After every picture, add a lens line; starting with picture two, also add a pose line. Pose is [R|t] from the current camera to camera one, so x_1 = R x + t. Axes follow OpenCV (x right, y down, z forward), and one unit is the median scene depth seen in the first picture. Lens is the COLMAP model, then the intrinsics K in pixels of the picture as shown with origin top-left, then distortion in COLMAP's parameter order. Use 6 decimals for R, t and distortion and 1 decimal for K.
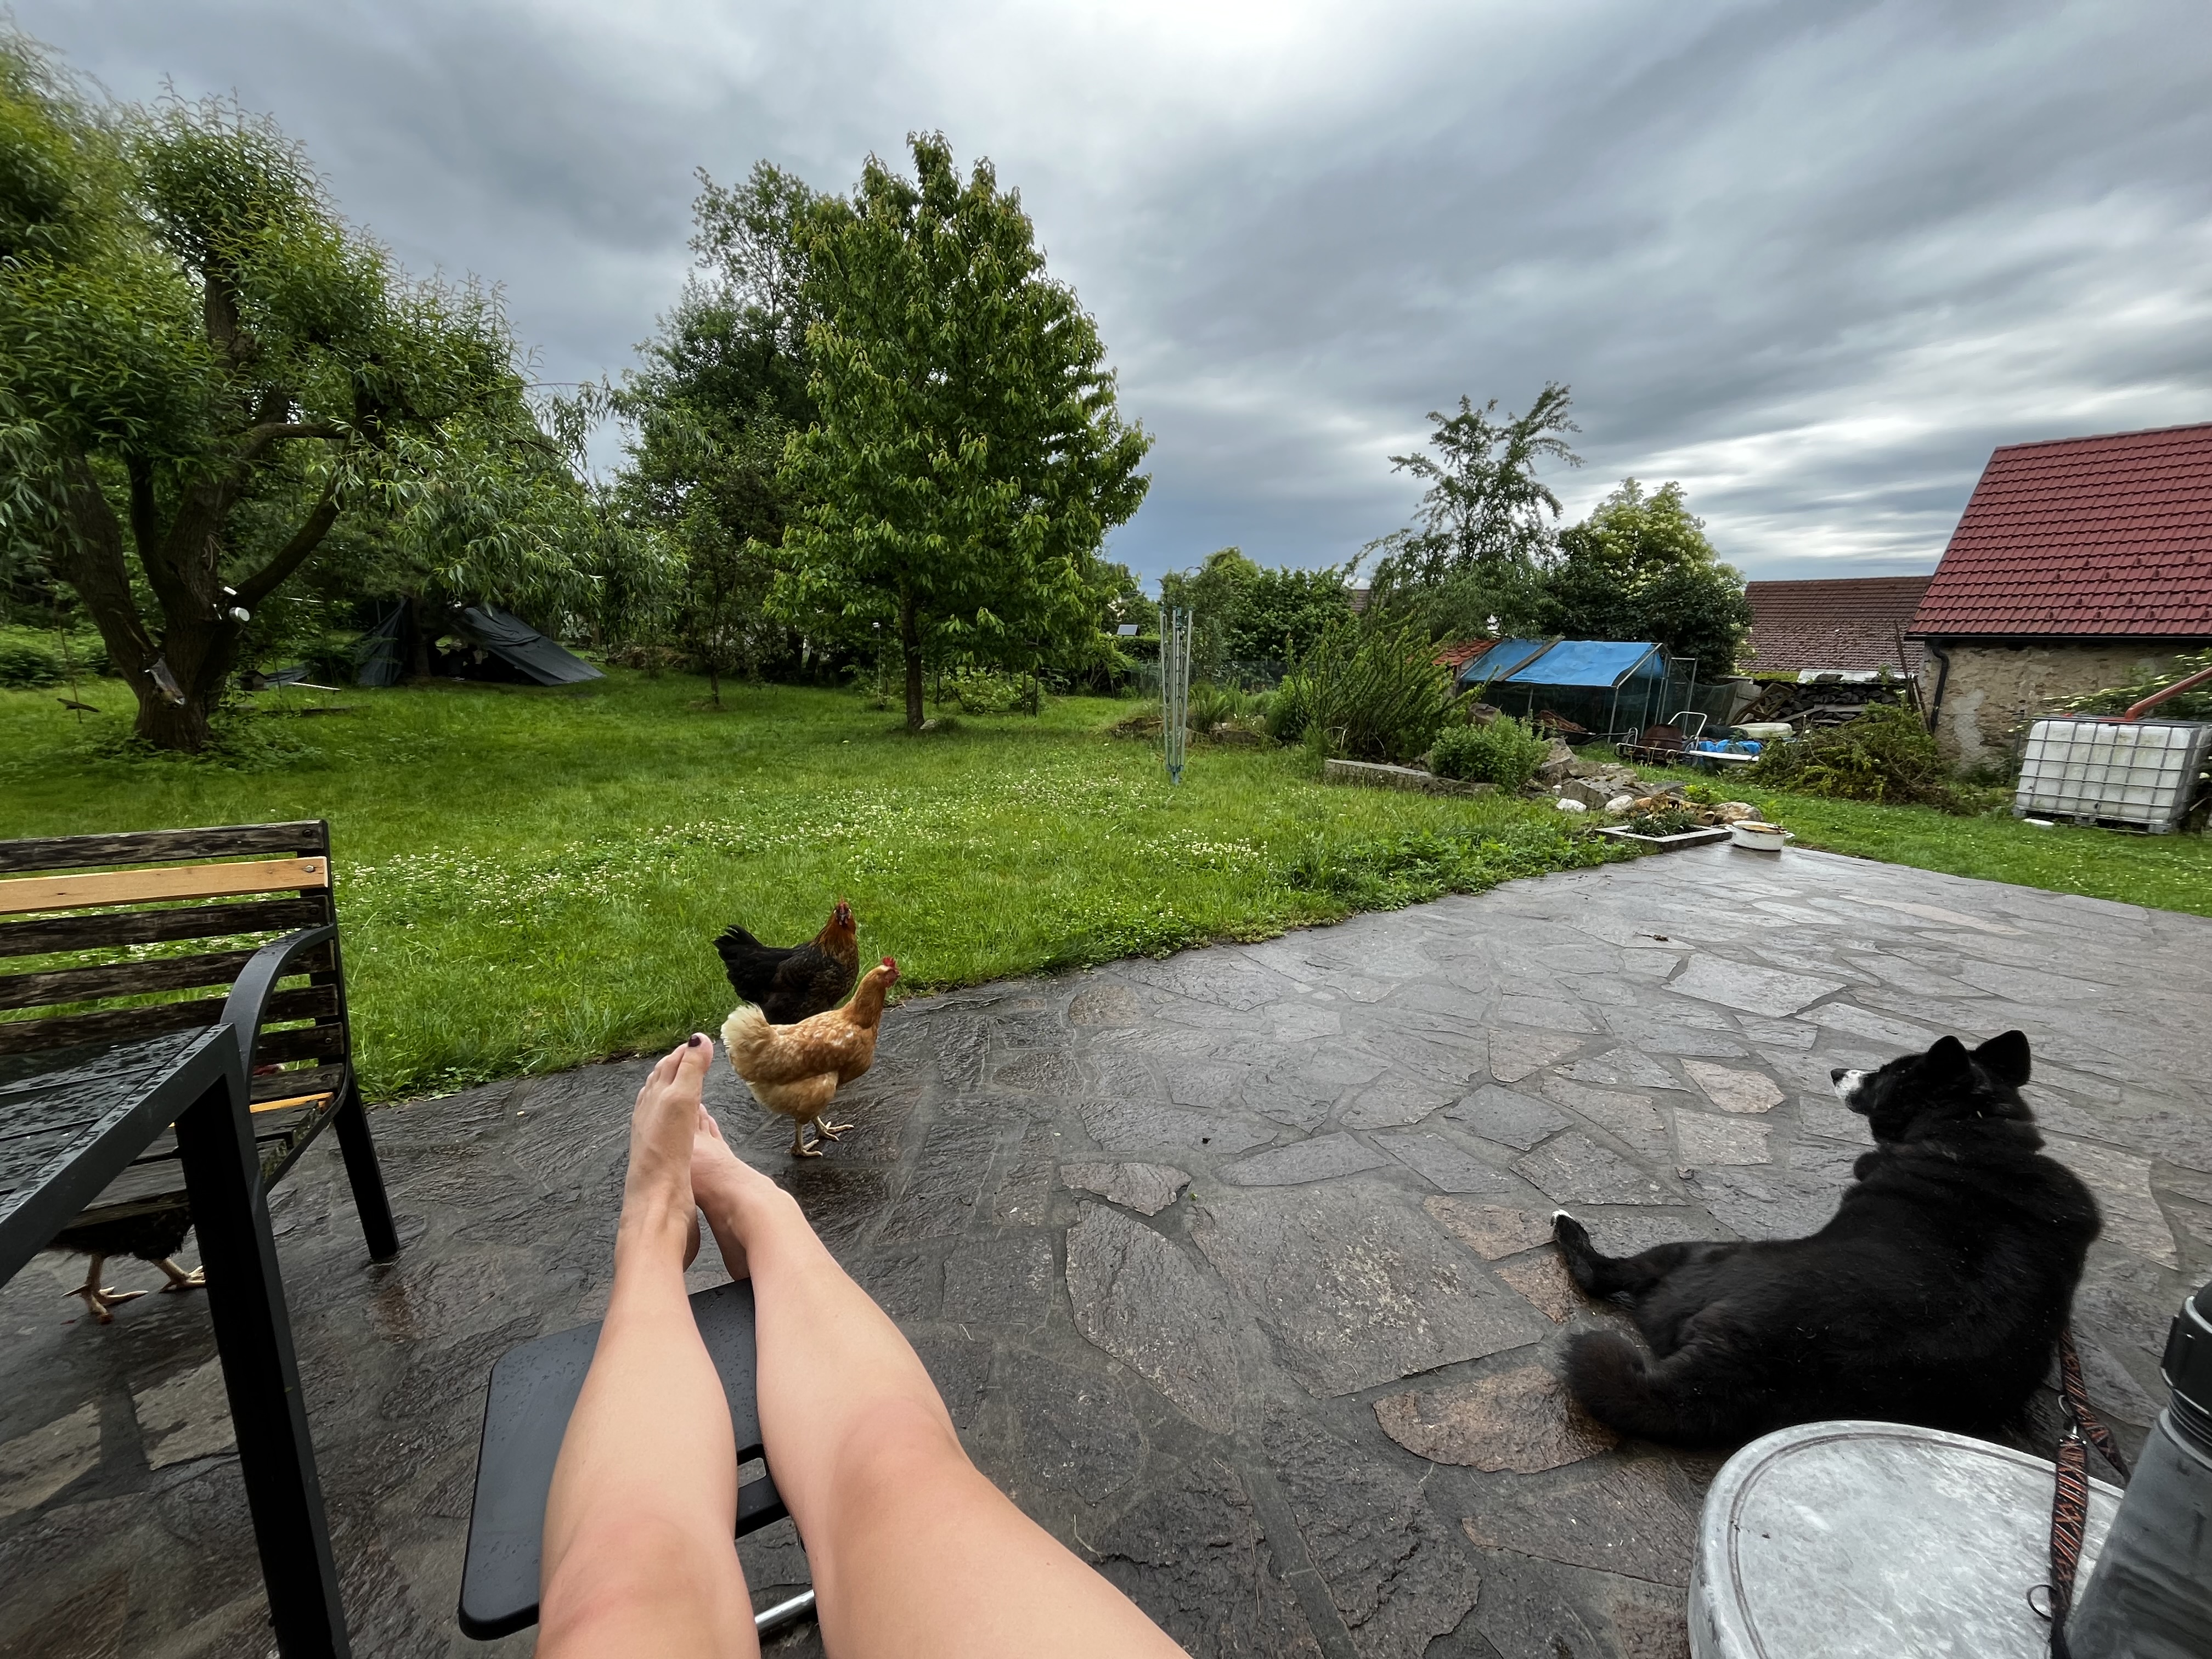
lens RADIAL K [[898.0, 0, 1105.7], [0, 898.0, 831.1], [0, 0, 1]] dist [0.008939, -0.000027]
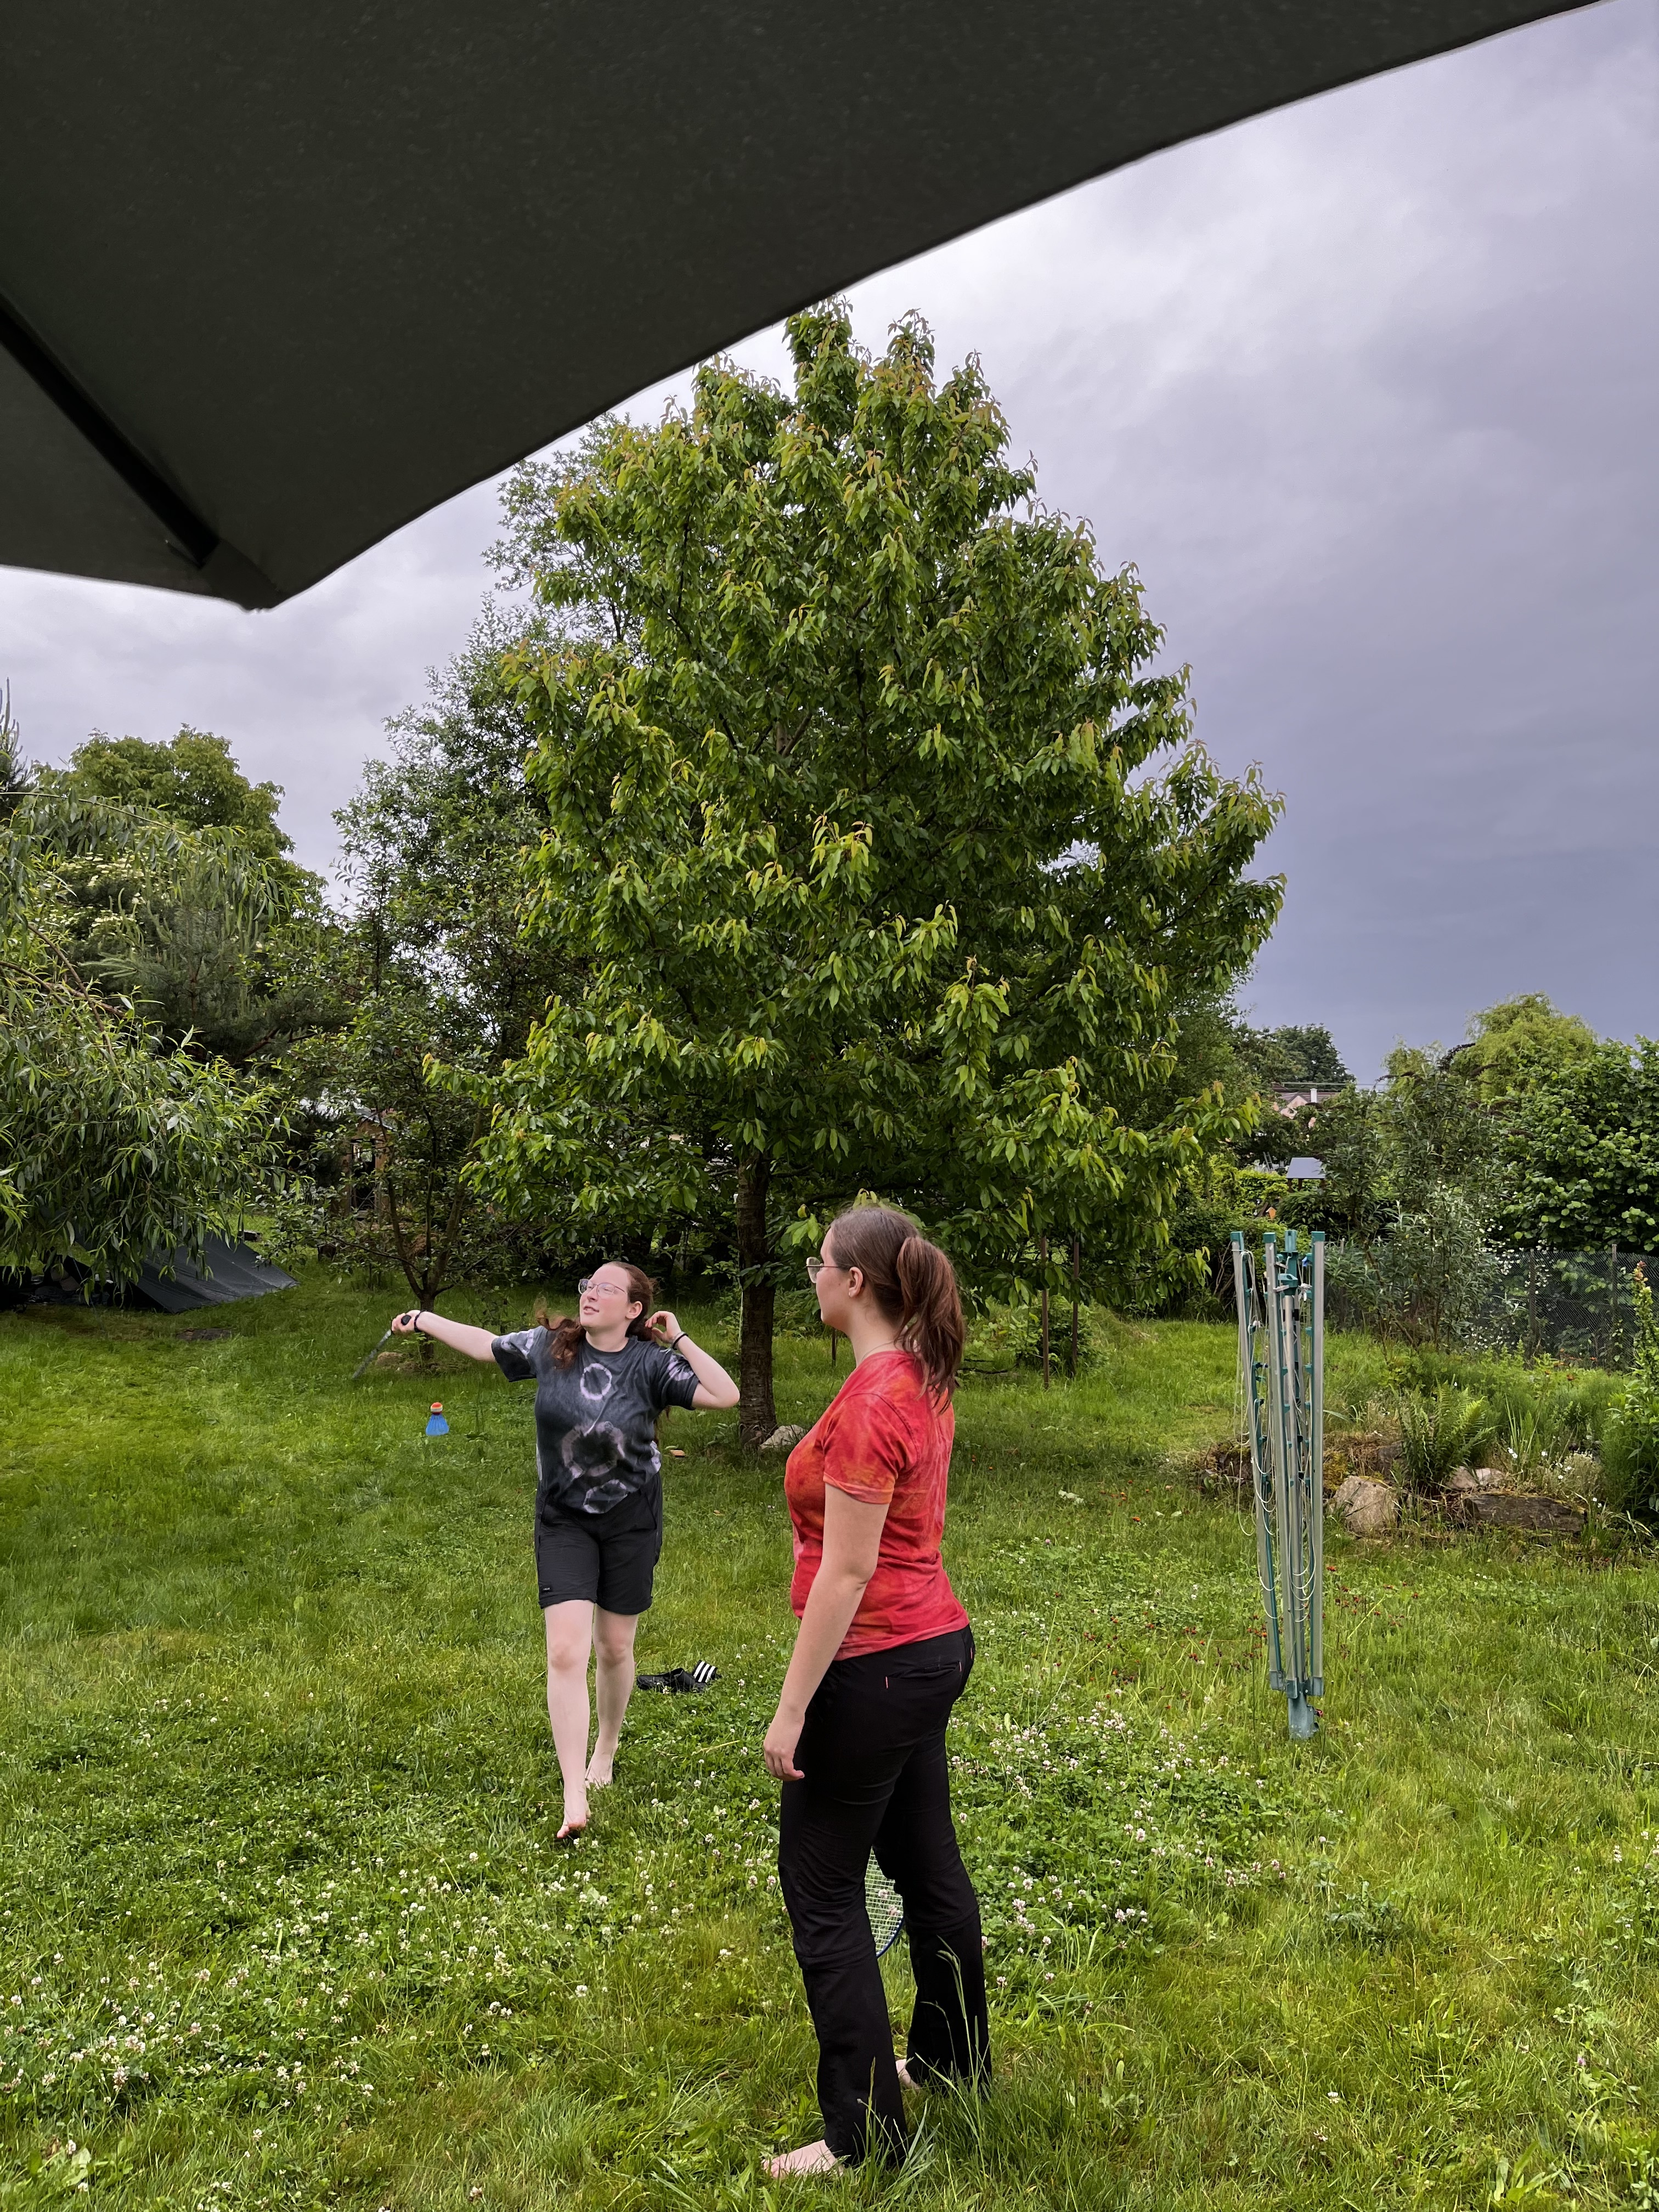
lens RADIAL K [[1652.2, 0, 862.0], [0, 1652.2, 1082.4], [0, 0, 1]] dist [0.045435, -0.059506]
pose [[0.965397, -0.031443, -0.258882, 0.060137], [-0.035138, 0.967969, -0.248599, -0.087971], [0.258406, 0.249094, 0.933369, 0.208019]]
